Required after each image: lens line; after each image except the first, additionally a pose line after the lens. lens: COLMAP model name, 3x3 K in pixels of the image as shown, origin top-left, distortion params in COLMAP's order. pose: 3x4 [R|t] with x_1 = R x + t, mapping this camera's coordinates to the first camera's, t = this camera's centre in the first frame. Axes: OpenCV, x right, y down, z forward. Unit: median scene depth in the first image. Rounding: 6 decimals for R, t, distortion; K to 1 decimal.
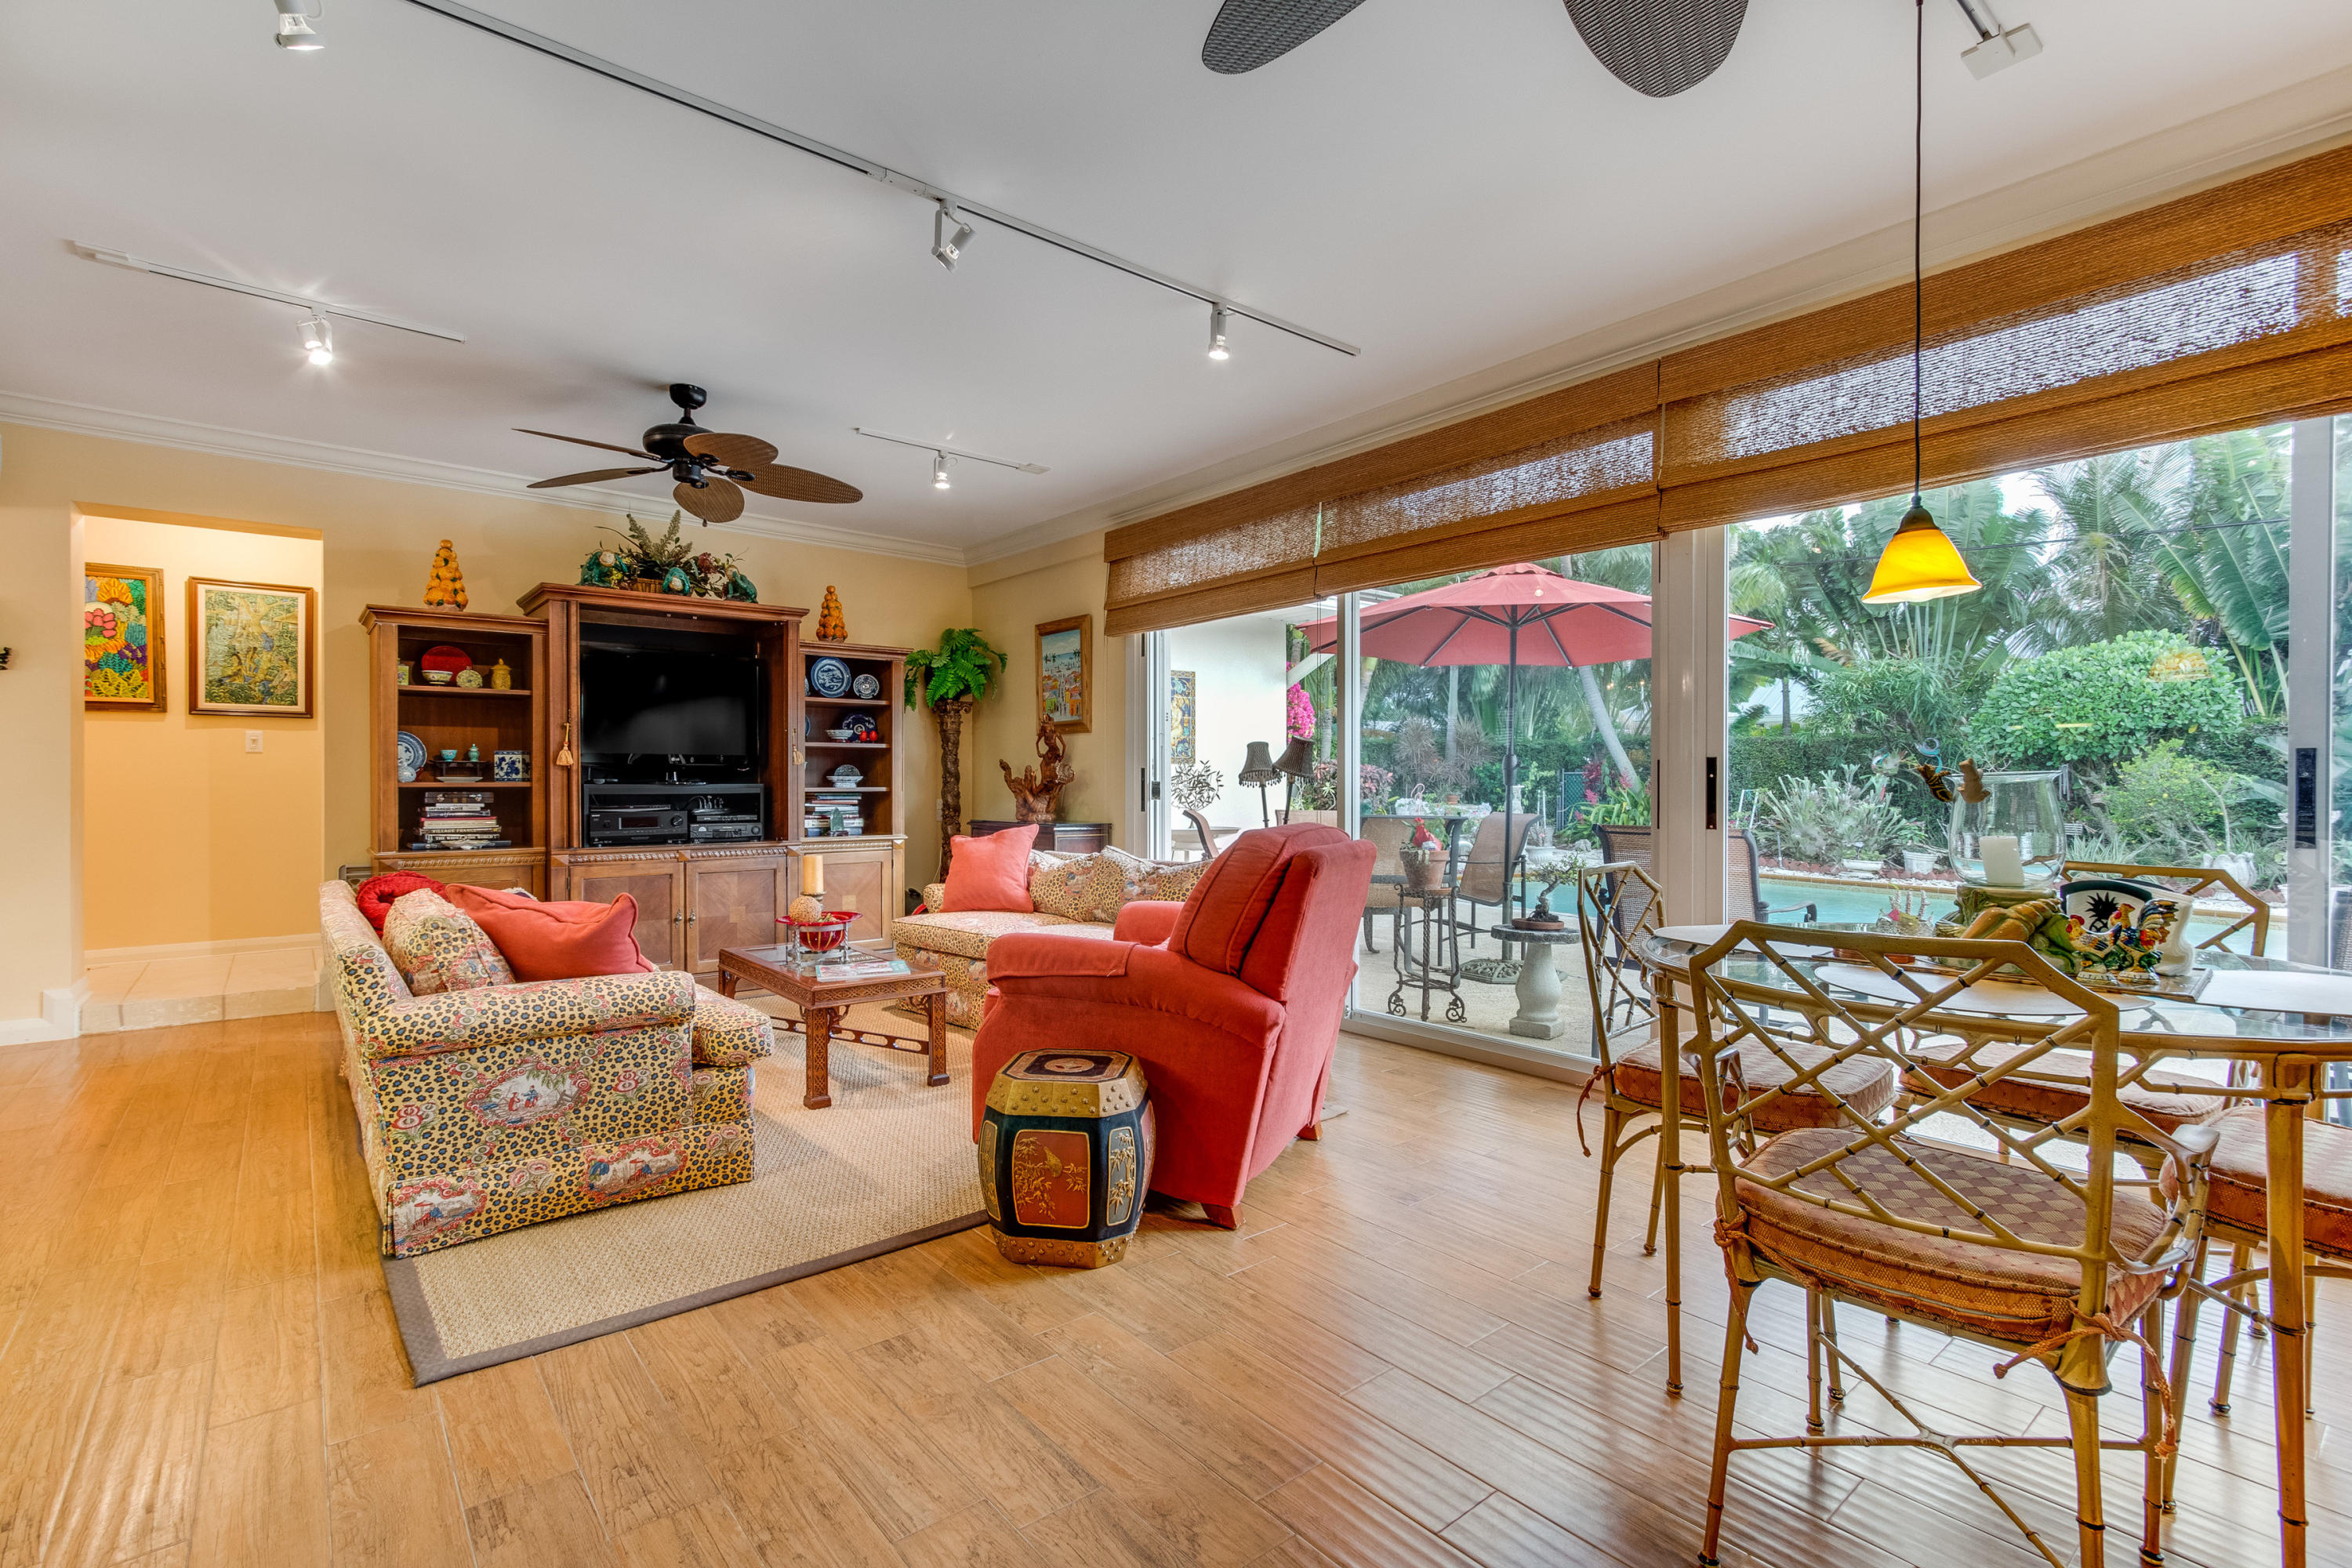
lens RADIAL K [[1073.7, 0, 1149.4], [0, 1073.7, 779.3], [0, 0, 1]] dist [0.004875, 0.001348]
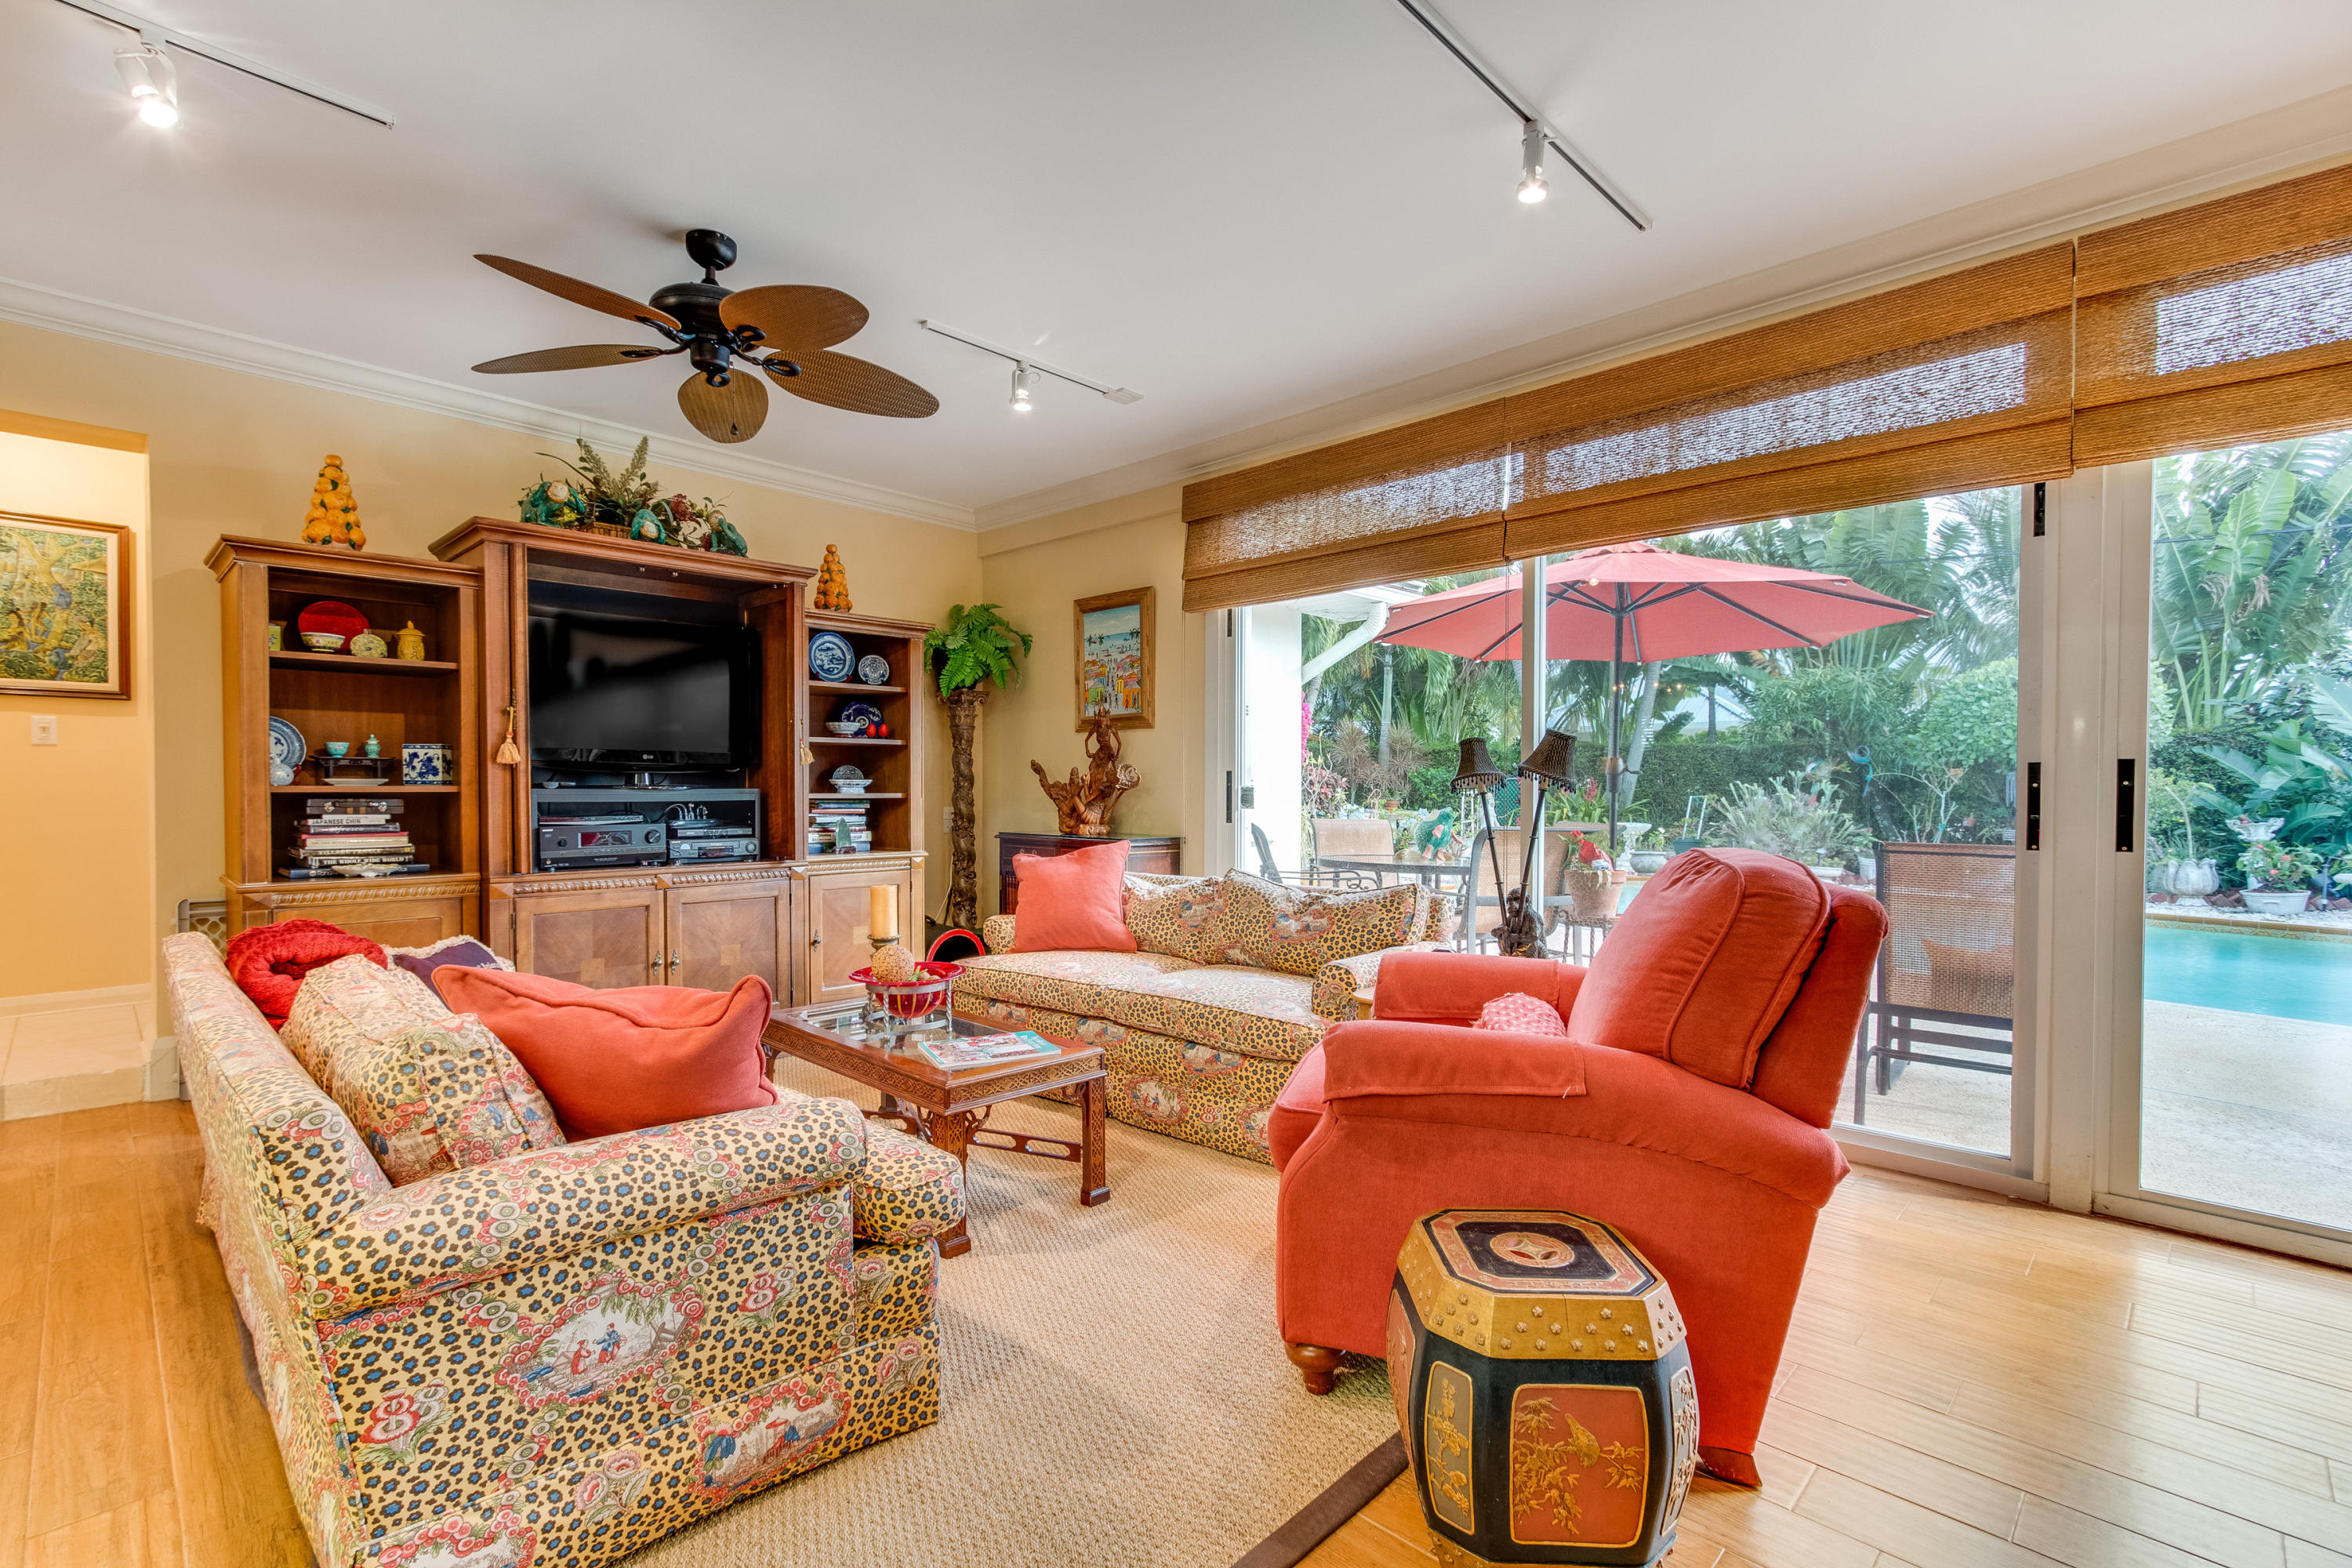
lens RADIAL K [[1069.8, 0, 1156.1], [0, 1069.8, 799.9], [0, 0, 1]] dist [-0.001331, 0.004134]
pose [[0.993642, 0.001426, 0.112575, -0.183312], [-0.003133, 0.999883, 0.014986, -0.000244], [-0.112540, -0.015244, 0.993530, 0.214472]]
